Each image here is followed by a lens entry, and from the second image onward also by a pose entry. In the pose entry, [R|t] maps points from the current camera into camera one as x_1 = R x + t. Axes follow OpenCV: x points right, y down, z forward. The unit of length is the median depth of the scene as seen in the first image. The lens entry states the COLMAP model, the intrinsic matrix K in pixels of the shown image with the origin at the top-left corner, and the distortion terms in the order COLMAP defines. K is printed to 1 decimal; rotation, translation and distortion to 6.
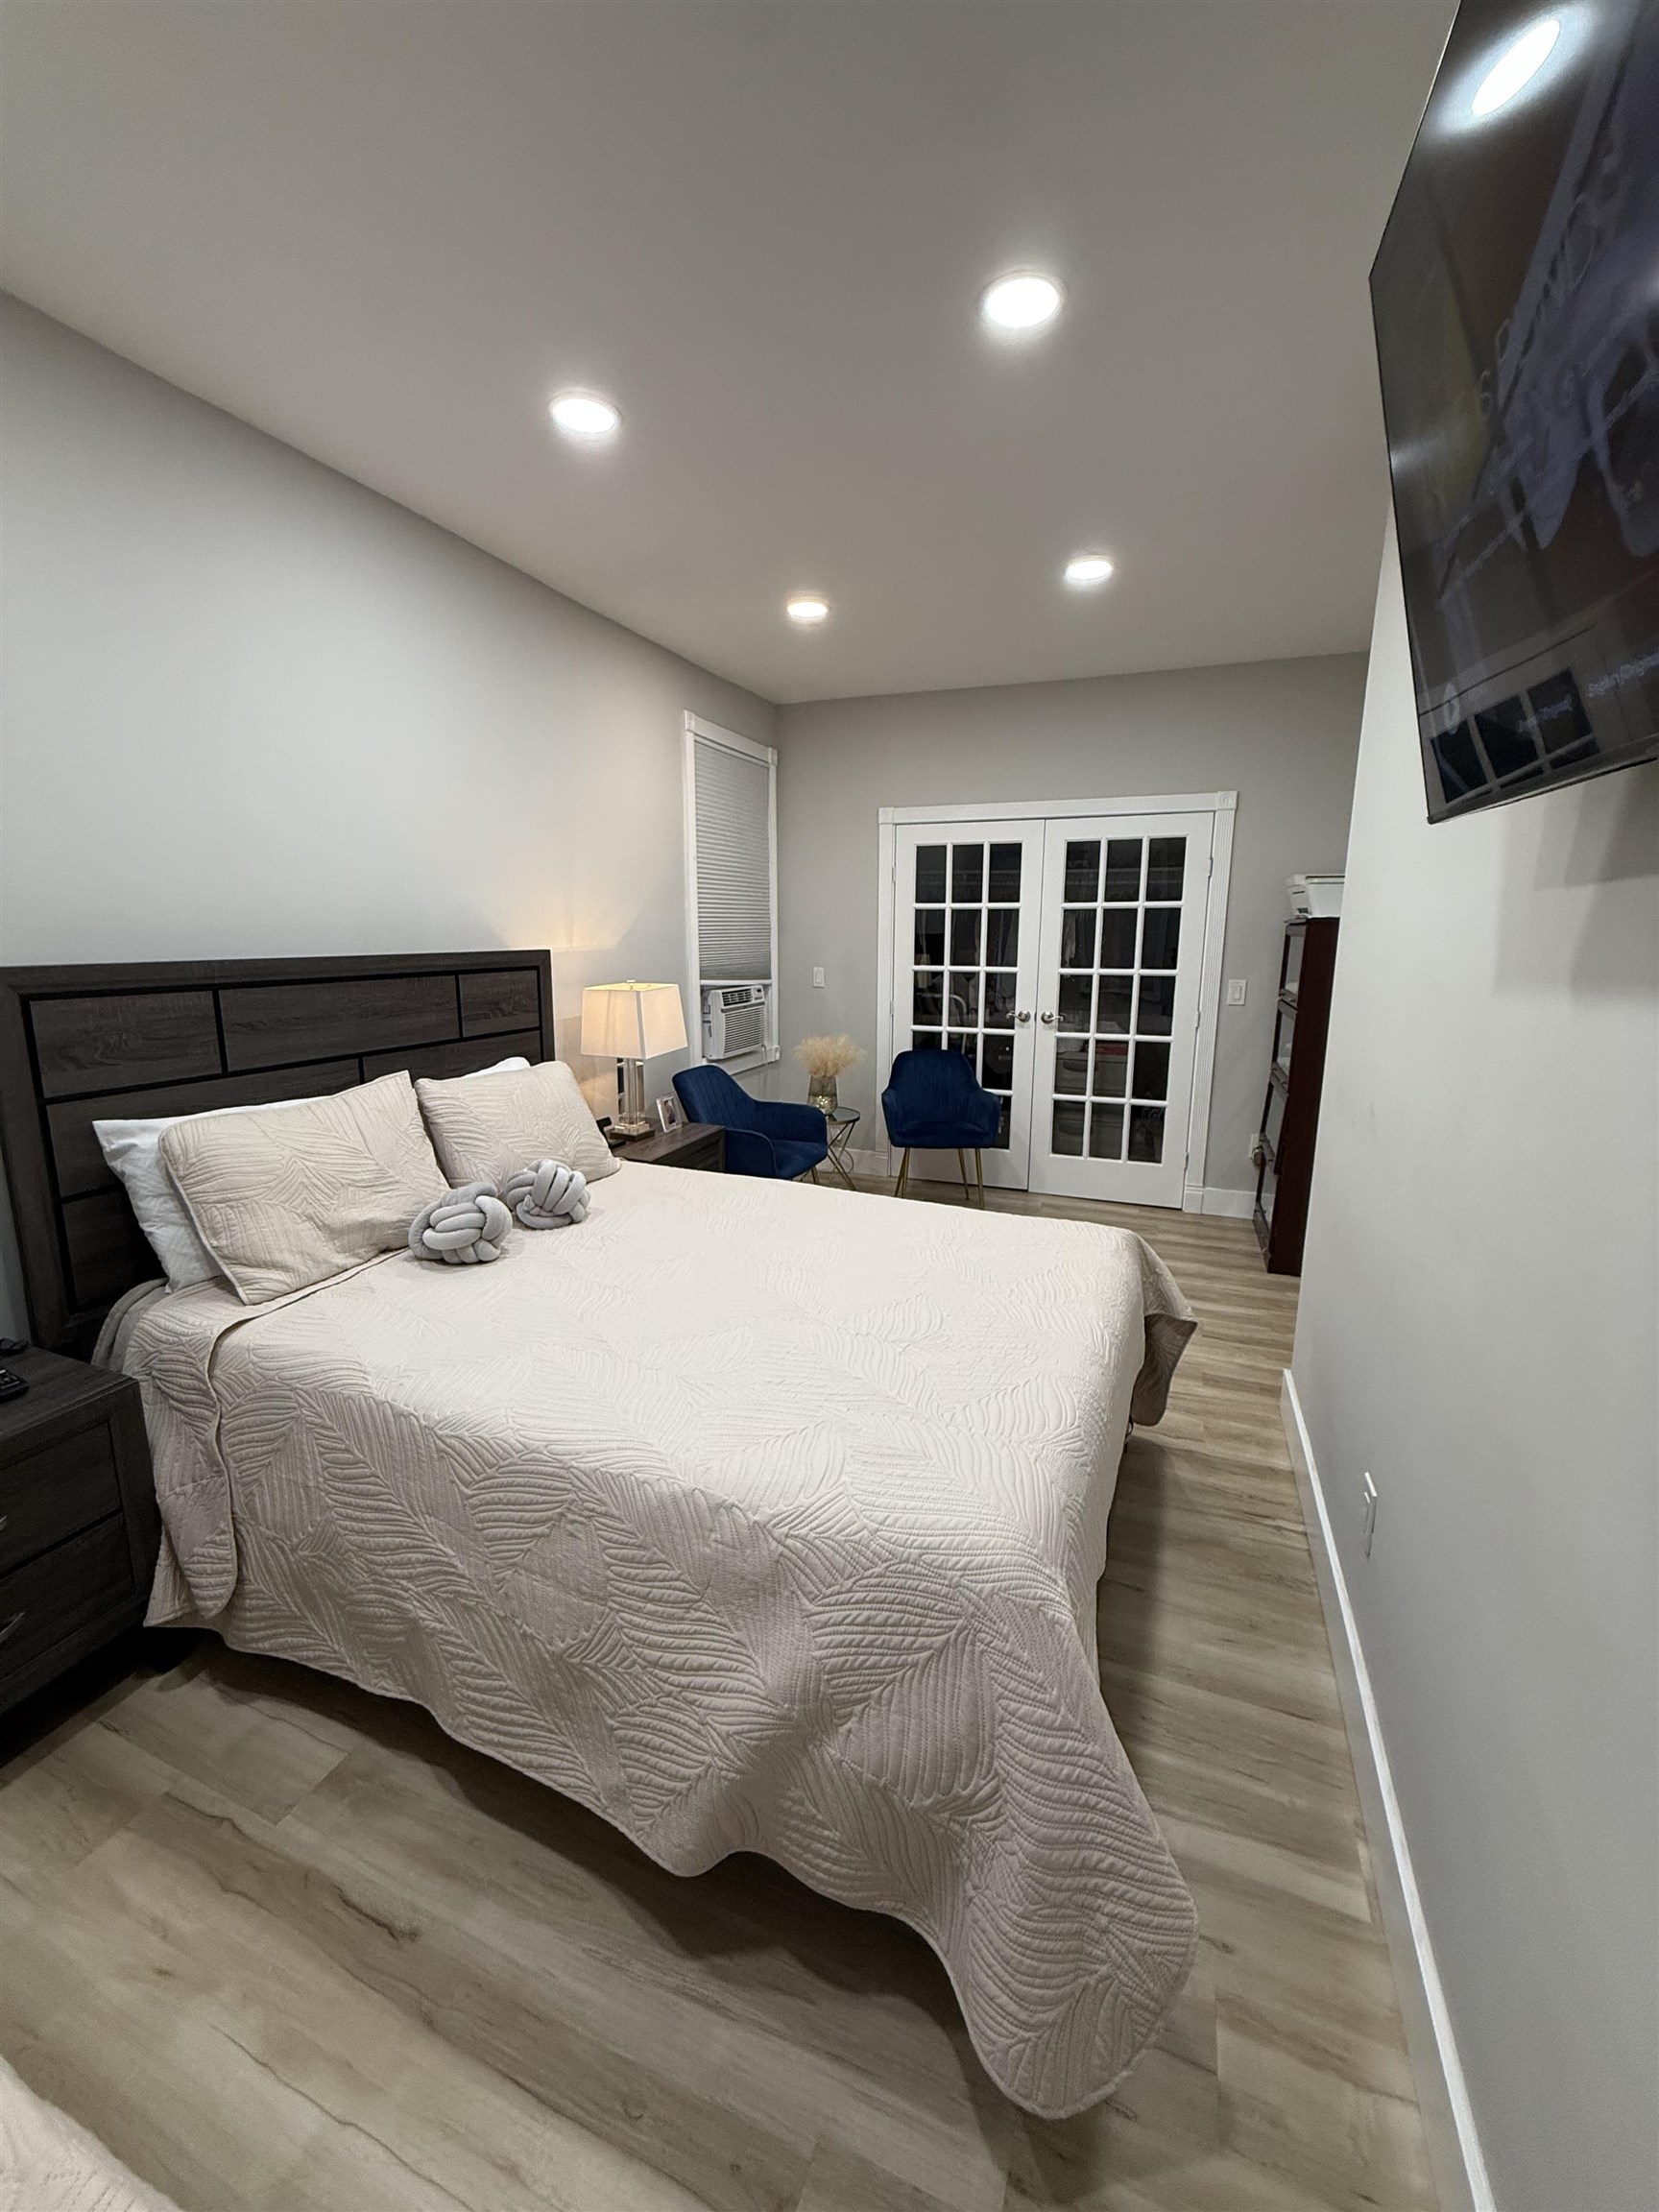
lens RADIAL K [[878.6, 0, 827.9], [0, 878.6, 1106.7], [0, 0, 1]] dist [0.001069, 0.000080]
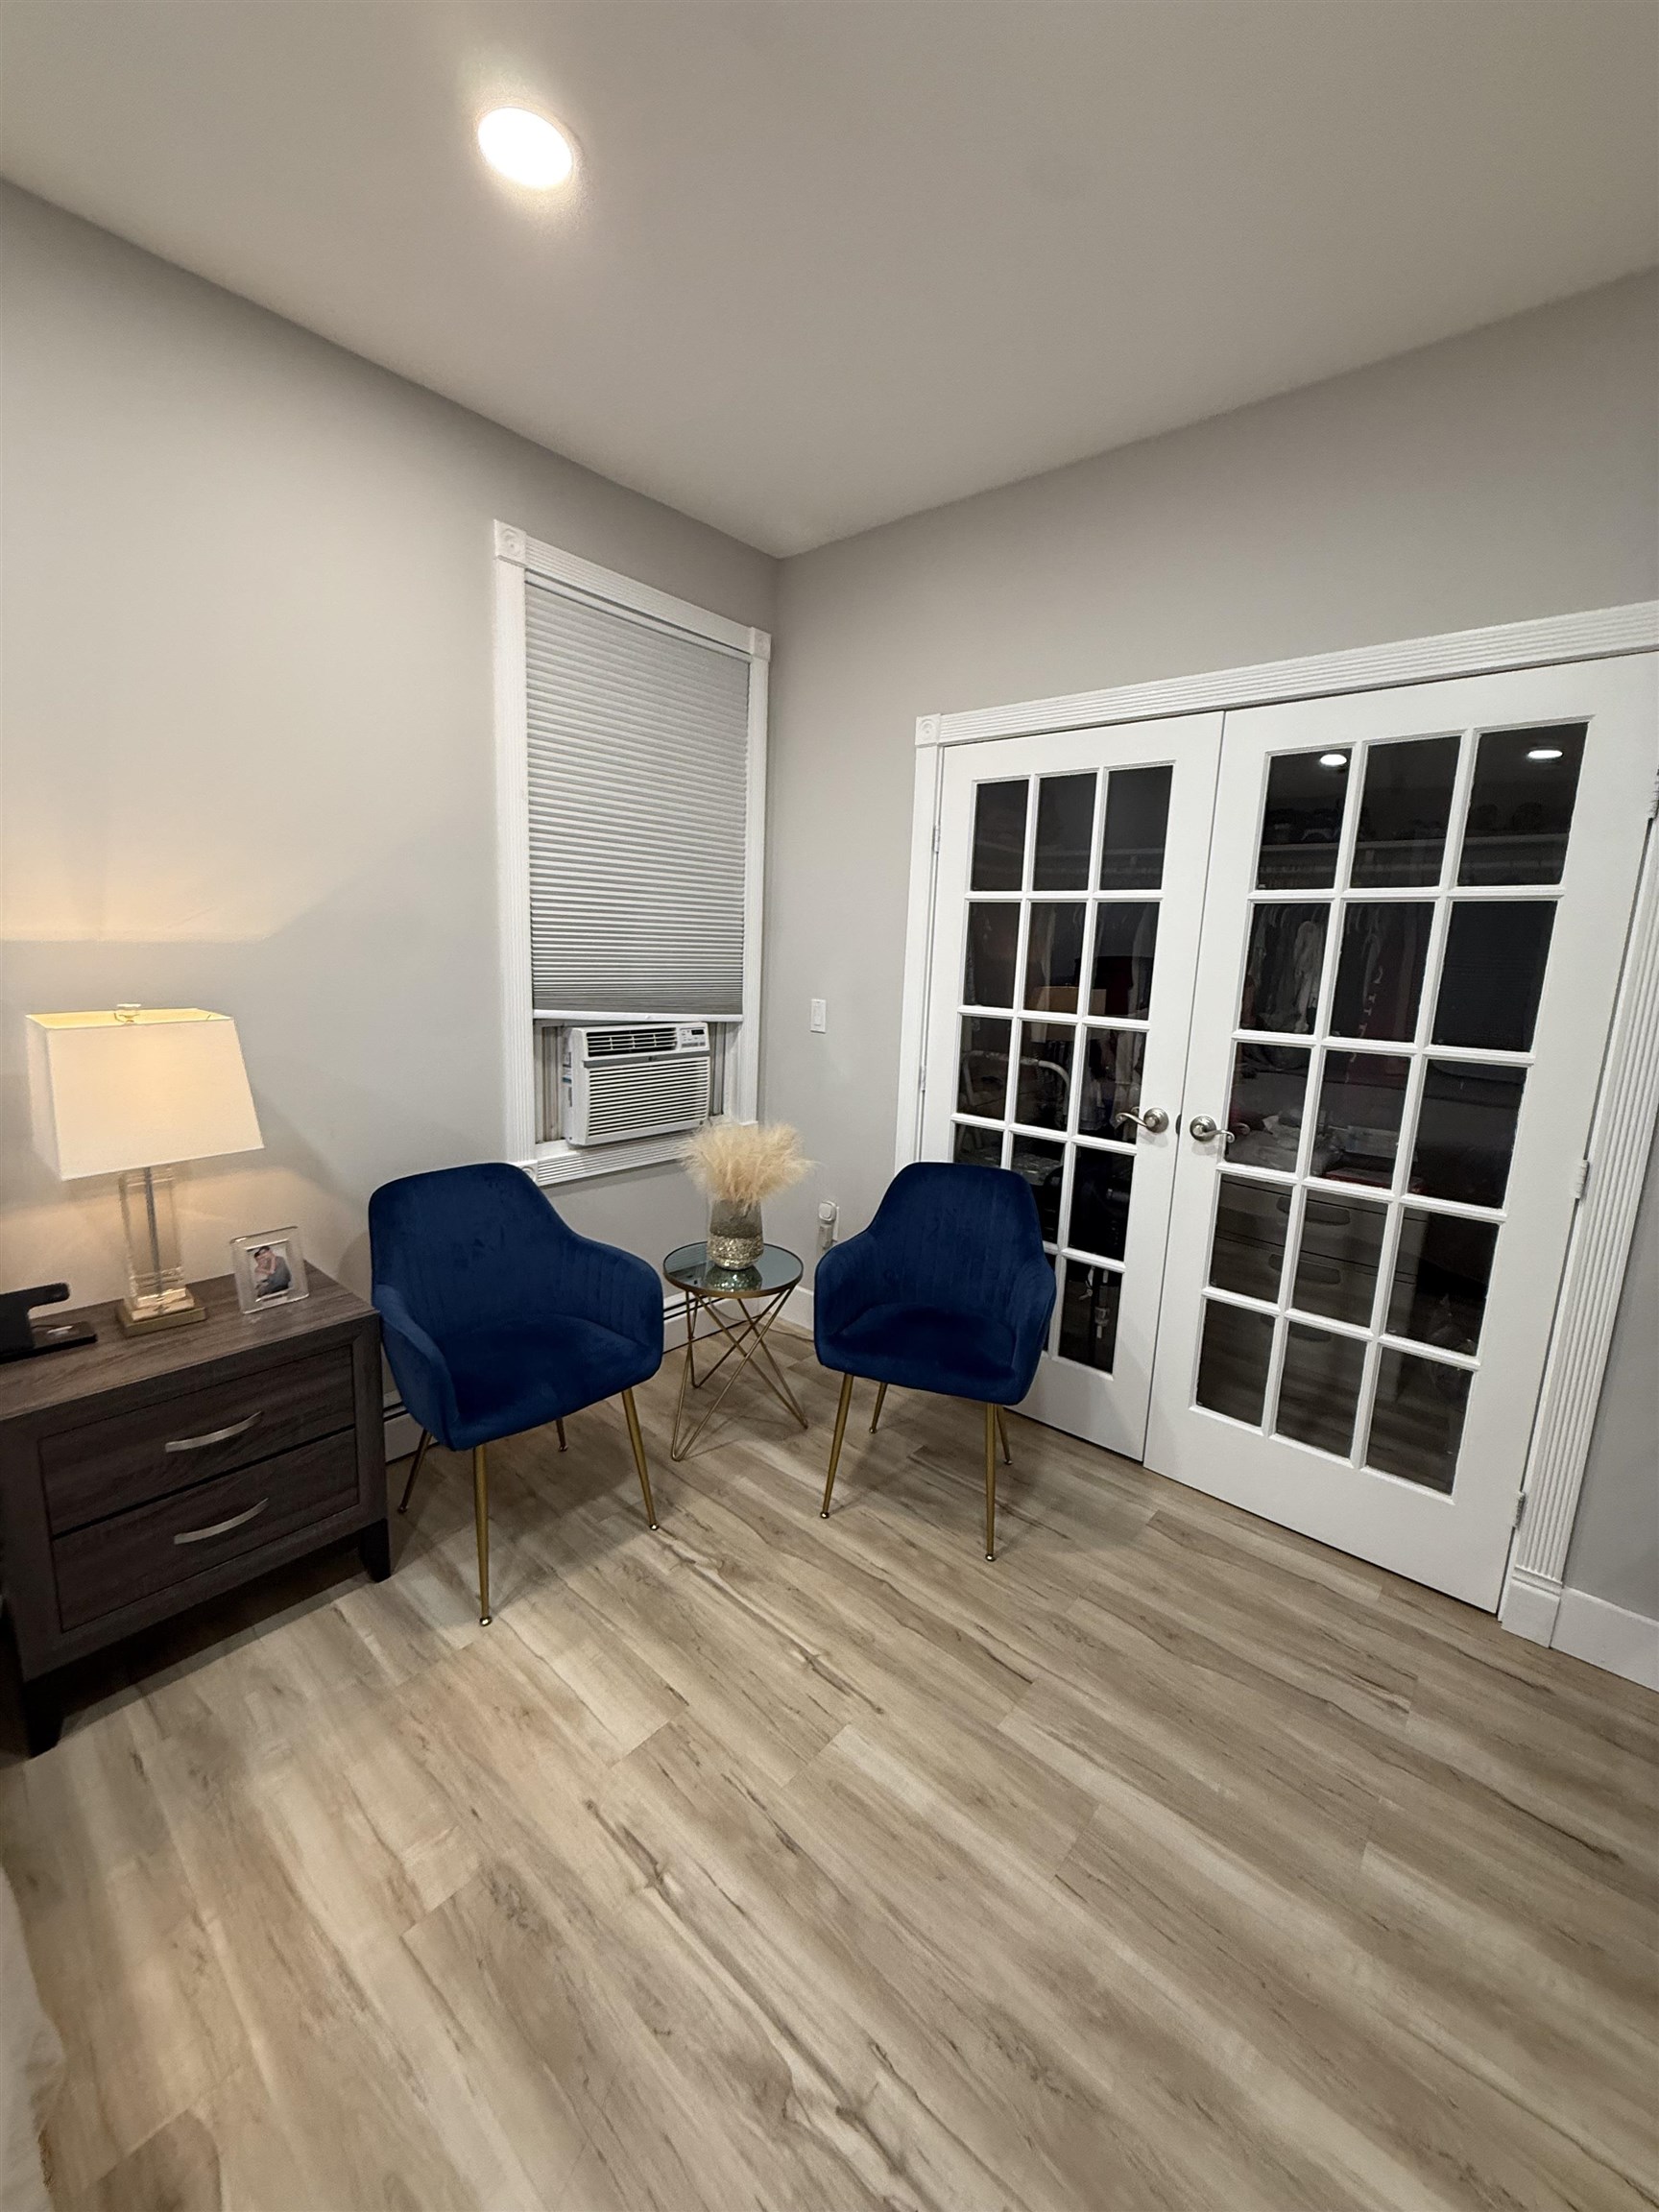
lens RADIAL K [[878.6, 0, 829.1], [0, 878.6, 1105.5], [0, 0, 1]] dist [0.001069, 0.000080]
pose [[0.942661, 0.093371, -0.320426, 0.209760], [-0.102703, 0.994636, -0.012308, -0.087561], [0.317558, 0.044511, 0.947194, 0.481524]]
